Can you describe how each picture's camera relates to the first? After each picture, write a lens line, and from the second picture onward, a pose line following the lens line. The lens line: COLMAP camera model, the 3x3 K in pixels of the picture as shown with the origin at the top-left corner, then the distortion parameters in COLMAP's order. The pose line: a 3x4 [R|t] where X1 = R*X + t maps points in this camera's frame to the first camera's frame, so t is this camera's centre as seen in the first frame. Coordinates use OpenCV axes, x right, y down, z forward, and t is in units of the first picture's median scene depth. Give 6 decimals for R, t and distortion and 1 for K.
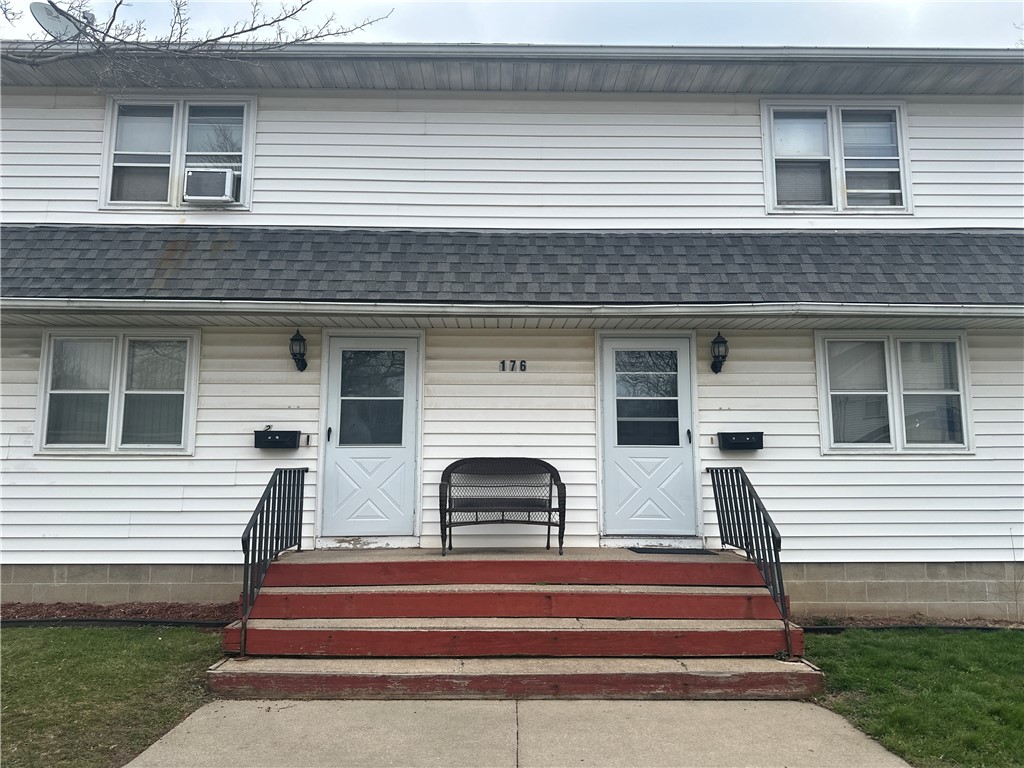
lens RADIAL K [[719.3, 0, 512.8], [0, 719.3, 378.6], [0, 0, 1]] dist [0.058064, -0.060840]
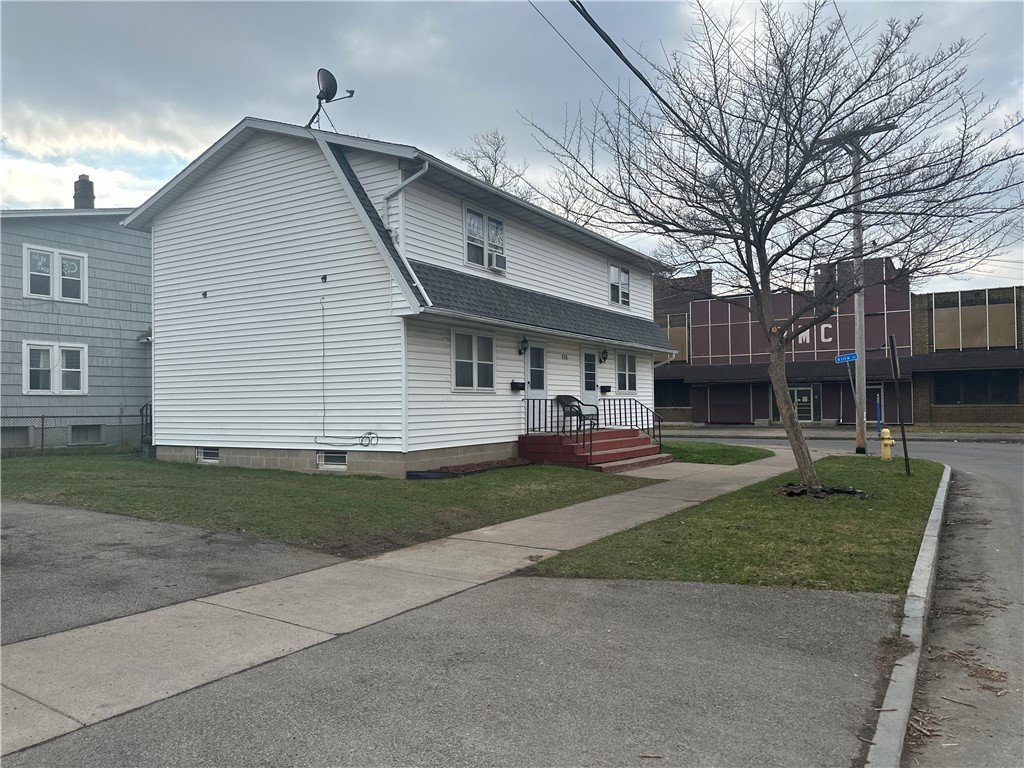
lens RADIAL K [[719.3, 0, 508.9], [0, 719.3, 392.5], [0, 0, 1]] dist [0.058064, -0.060840]
pose [[0.546018, 0.007484, 0.837740, -2.139133], [-0.095927, 0.993942, 0.053644, -0.012102], [-0.832263, -0.109653, 0.543428, -0.170408]]
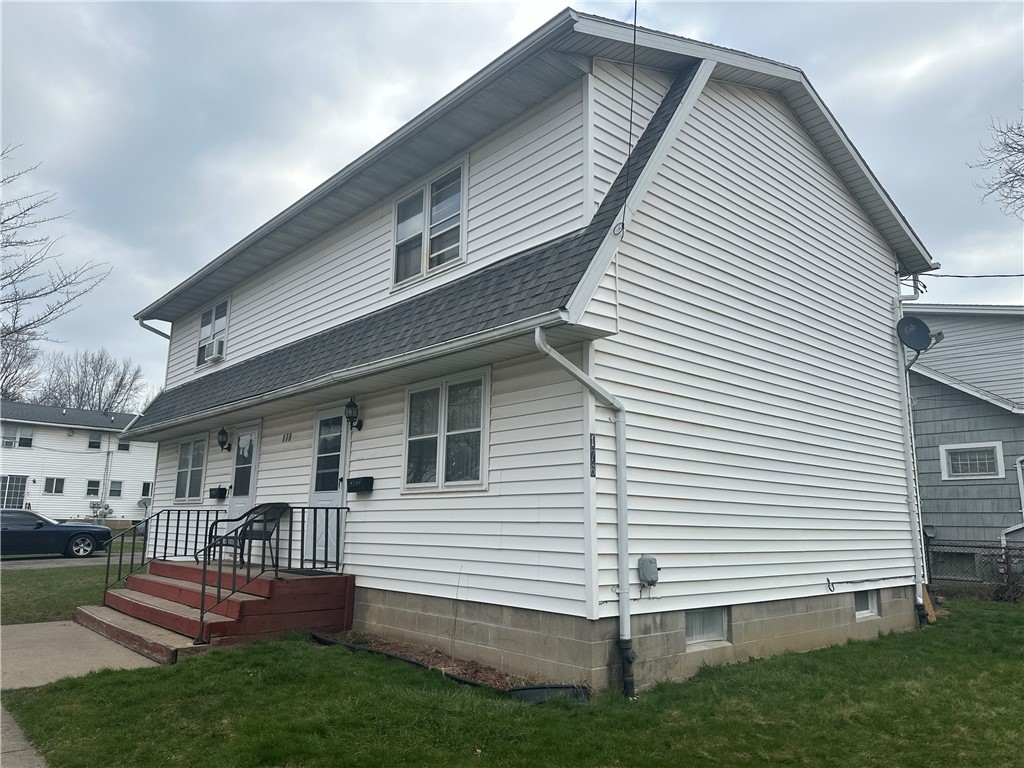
lens RADIAL K [[719.3, 0, 517.0], [0, 719.3, 378.7], [0, 0, 1]] dist [0.058064, -0.060840]
pose [[0.661839, -0.139959, -0.736465, 1.396312], [0.081299, 0.990023, -0.115084, 0.069212], [0.745225, 0.016293, 0.666614, 0.380993]]
